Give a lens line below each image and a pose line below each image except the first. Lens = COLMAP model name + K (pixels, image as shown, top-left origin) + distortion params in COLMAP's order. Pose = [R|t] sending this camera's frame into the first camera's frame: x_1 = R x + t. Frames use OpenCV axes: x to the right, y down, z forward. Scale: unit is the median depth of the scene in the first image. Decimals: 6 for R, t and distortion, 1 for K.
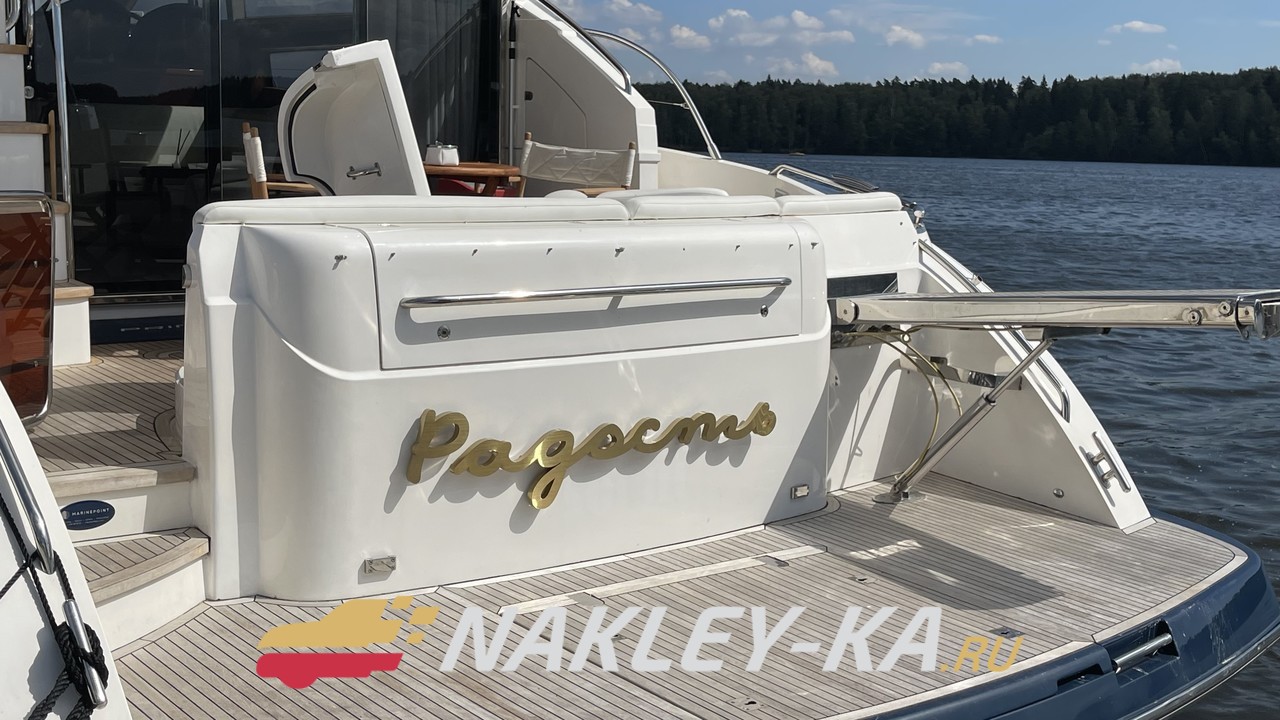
lens RADIAL K [[1588.4, 0, 646.4], [0, 1588.4, 346.5], [0, 0, 1]] dist [0.008147, 0.000000]
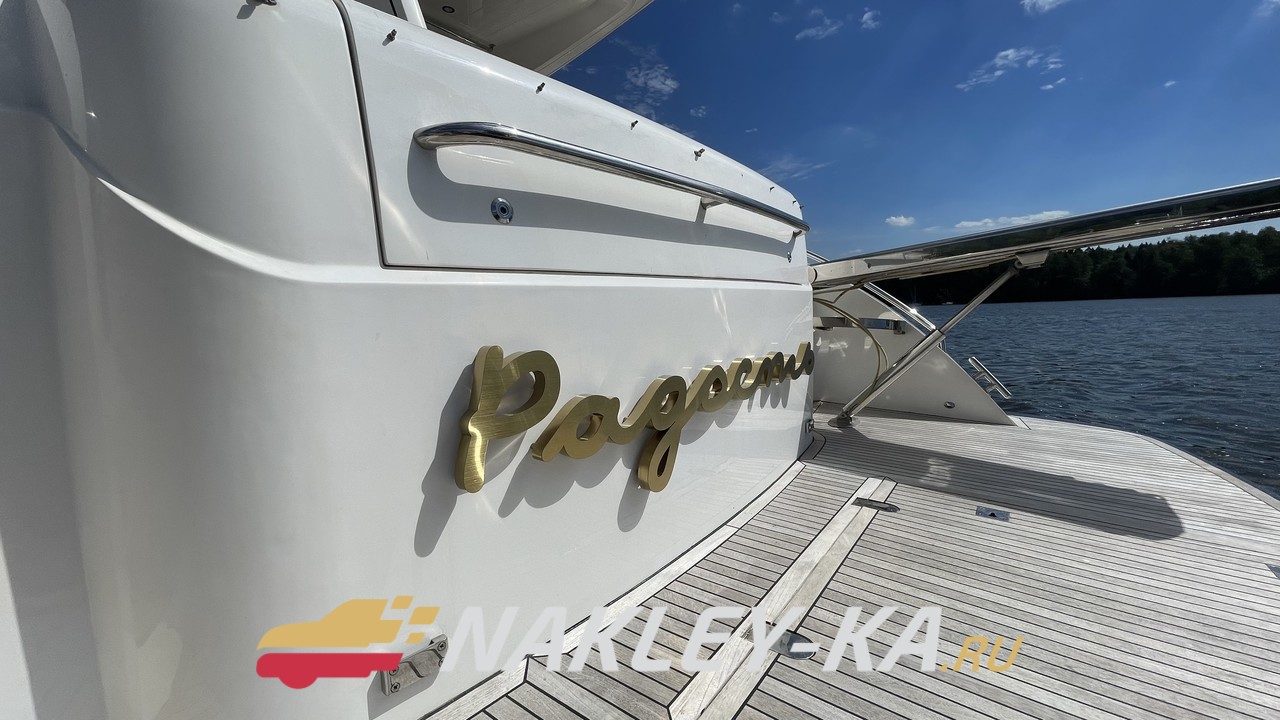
lens RADIAL K [[523.7, 0, 643.6], [0, 523.7, 361.3], [0, 0, 1]] dist [-0.002597, 0.000725]
pose [[0.973582, -0.080811, 0.213560, -0.122845], [0.088158, 0.995791, -0.025089, 0.052930], [-0.210634, 0.043253, 0.976608, 0.806960]]
